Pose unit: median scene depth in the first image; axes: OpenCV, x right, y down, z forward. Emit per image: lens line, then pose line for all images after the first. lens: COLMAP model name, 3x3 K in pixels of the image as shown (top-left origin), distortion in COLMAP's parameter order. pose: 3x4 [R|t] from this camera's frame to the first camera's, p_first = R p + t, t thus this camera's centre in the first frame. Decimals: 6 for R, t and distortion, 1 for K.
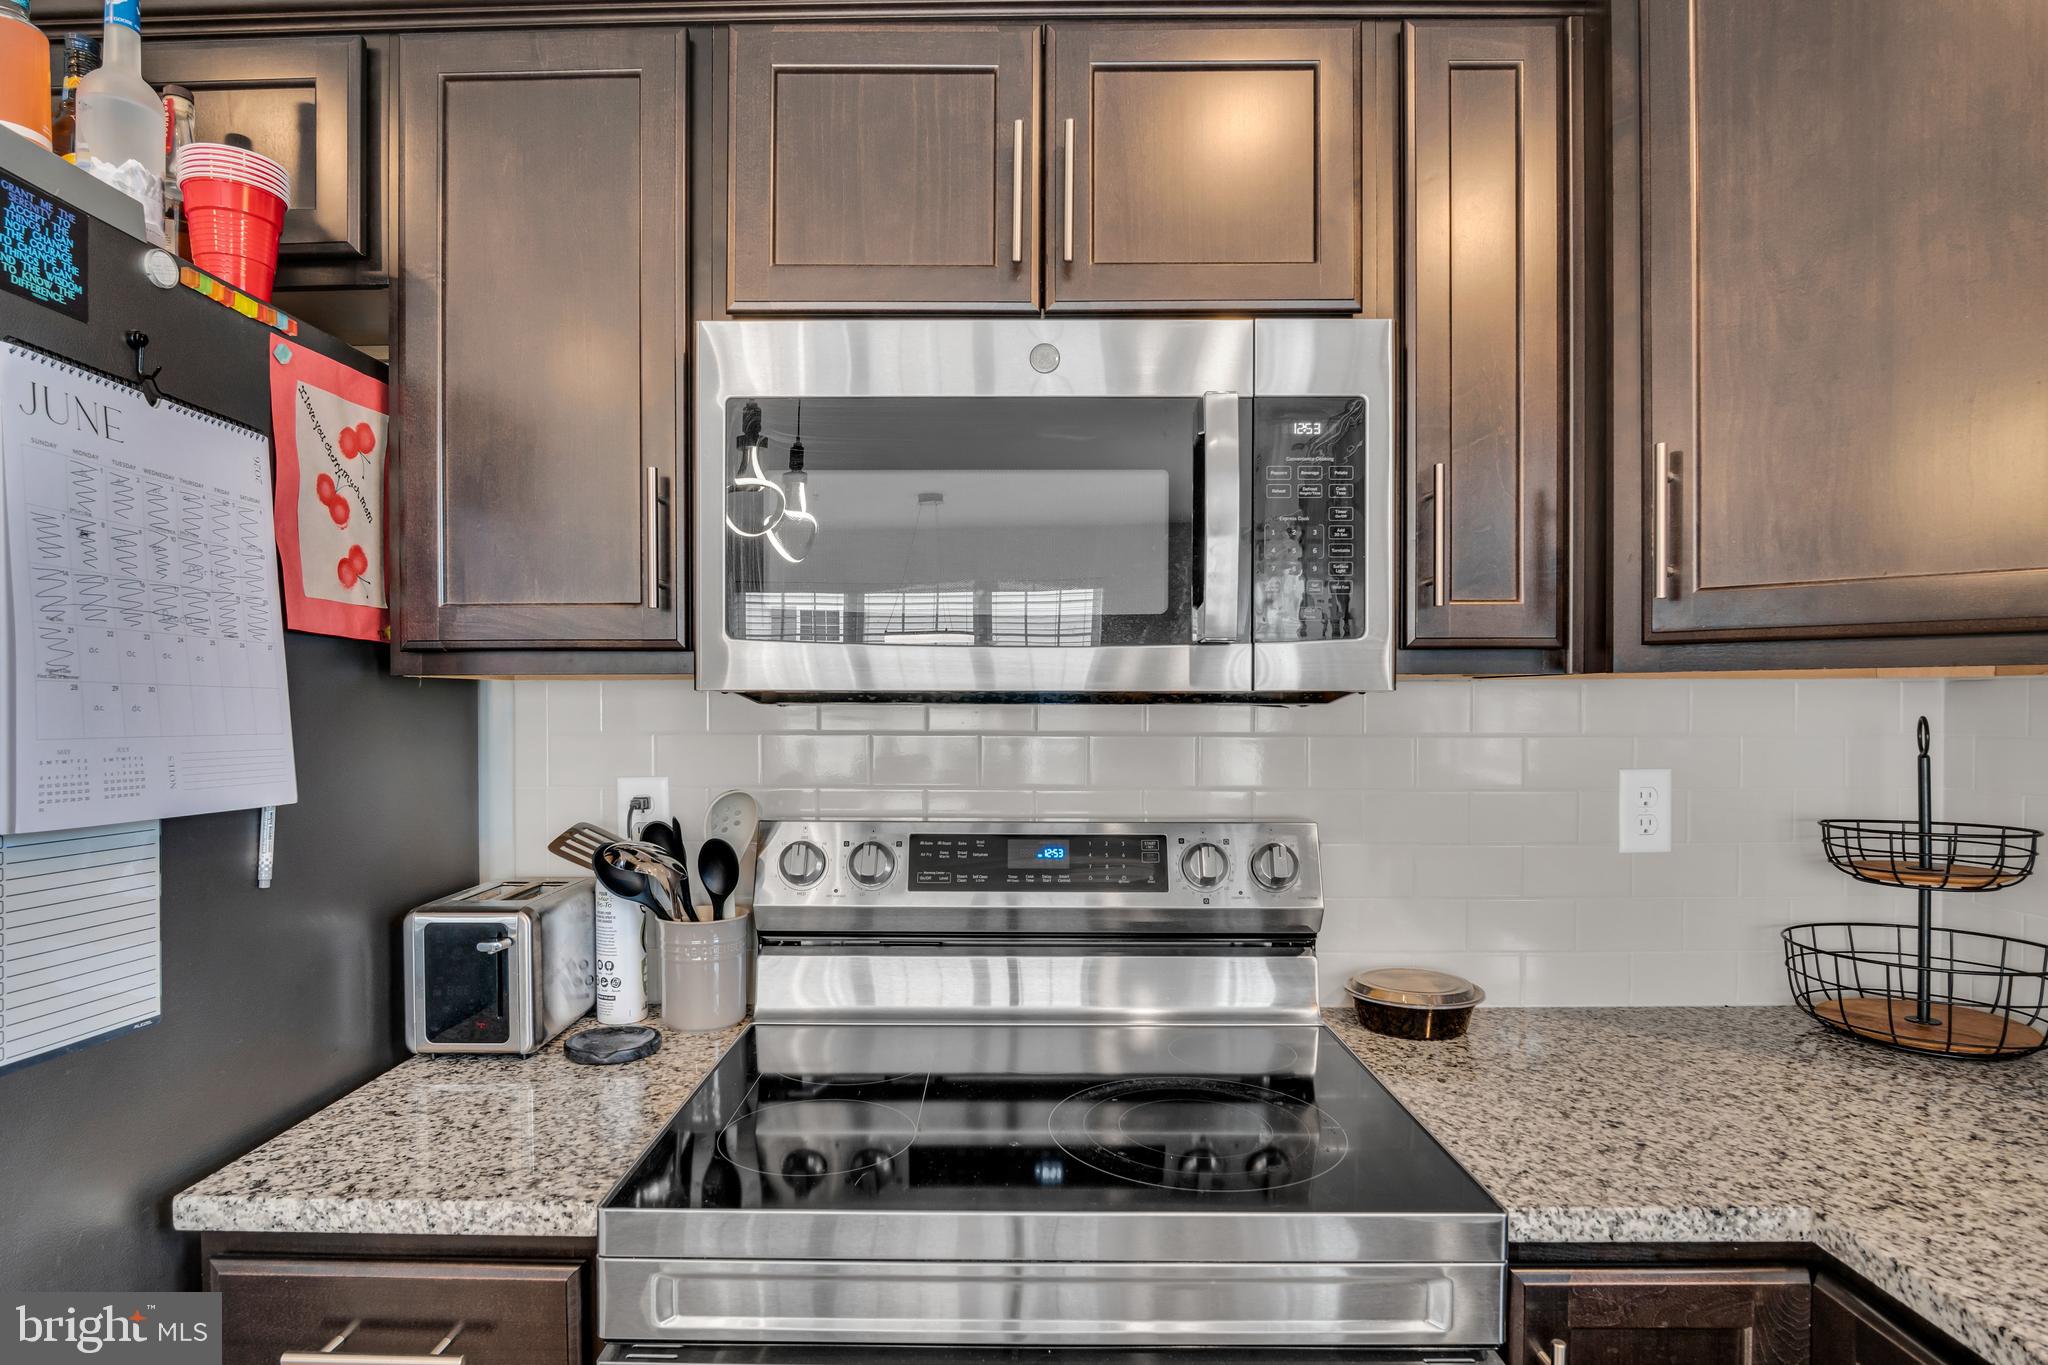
lens RADIAL K [[1102.6, 0, 1012.4], [0, 1102.6, 710.6], [0, 0, 1]] dist [-0.032258, 0.007330]
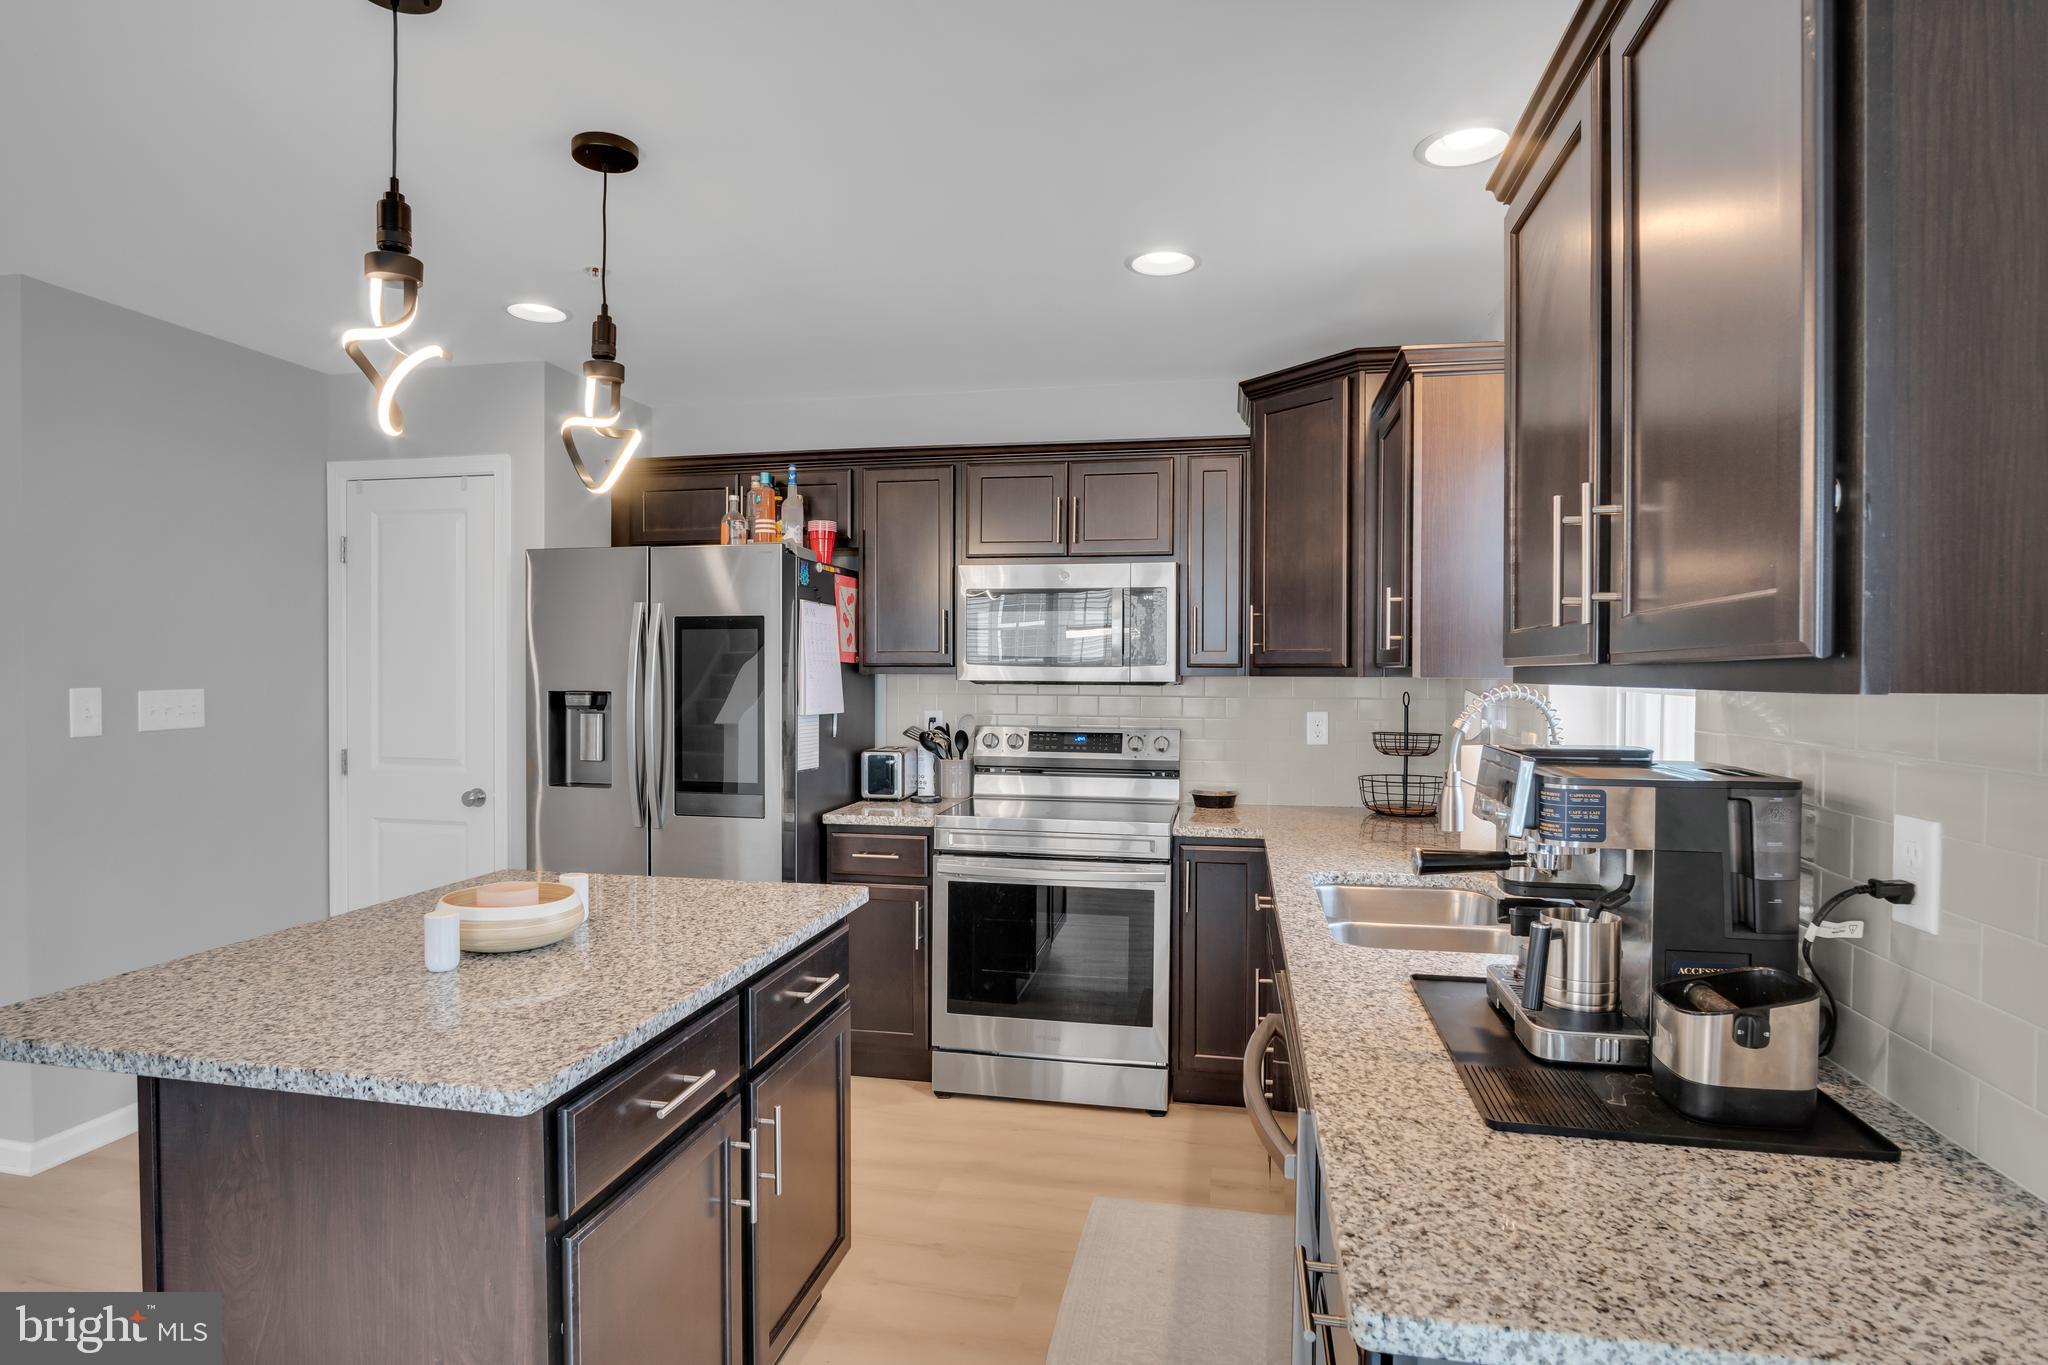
lens RADIAL K [[1102.6, 0, 1010.1], [0, 1102.6, 687.9], [0, 0, 1]] dist [-0.032258, 0.007330]
pose [[0.981609, 0.008200, -0.190725, 0.411147], [-0.006410, 0.999929, 0.010002, -0.024742], [0.190793, -0.008595, 0.981593, -1.829730]]
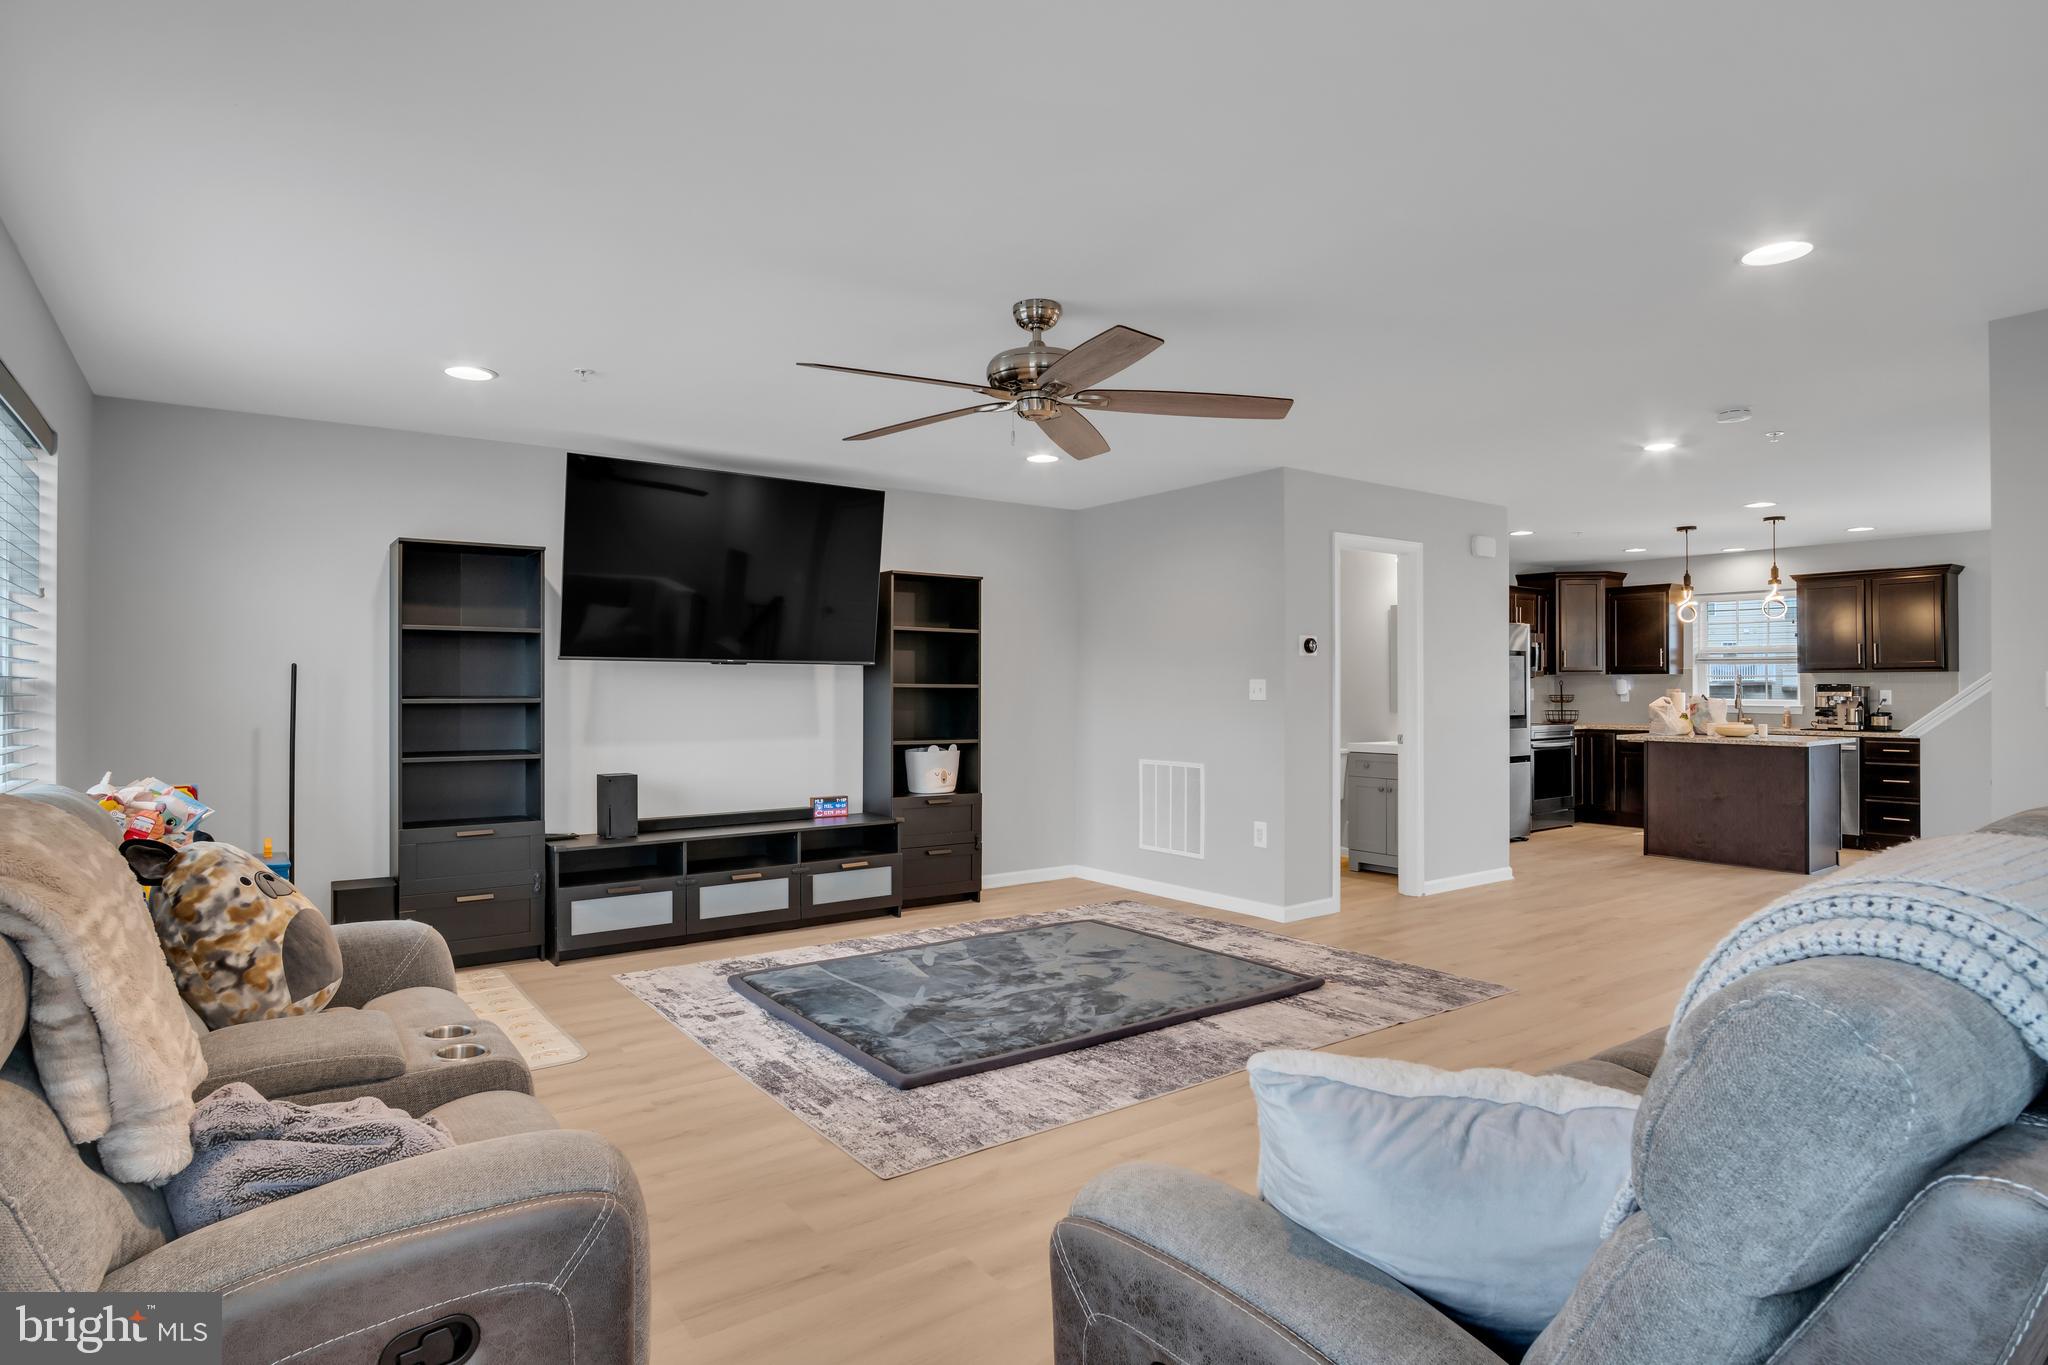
lens RADIAL K [[1102.6, 0, 995.5], [0, 1102.6, 673.3], [0, 0, 1]] dist [-0.032258, 0.007330]
pose [[0.808695, 0.006564, 0.588192, -7.014210], [0.004344, 0.999844, -0.017131, 0.070457], [-0.588213, 0.016409, 0.808540, -2.923364]]
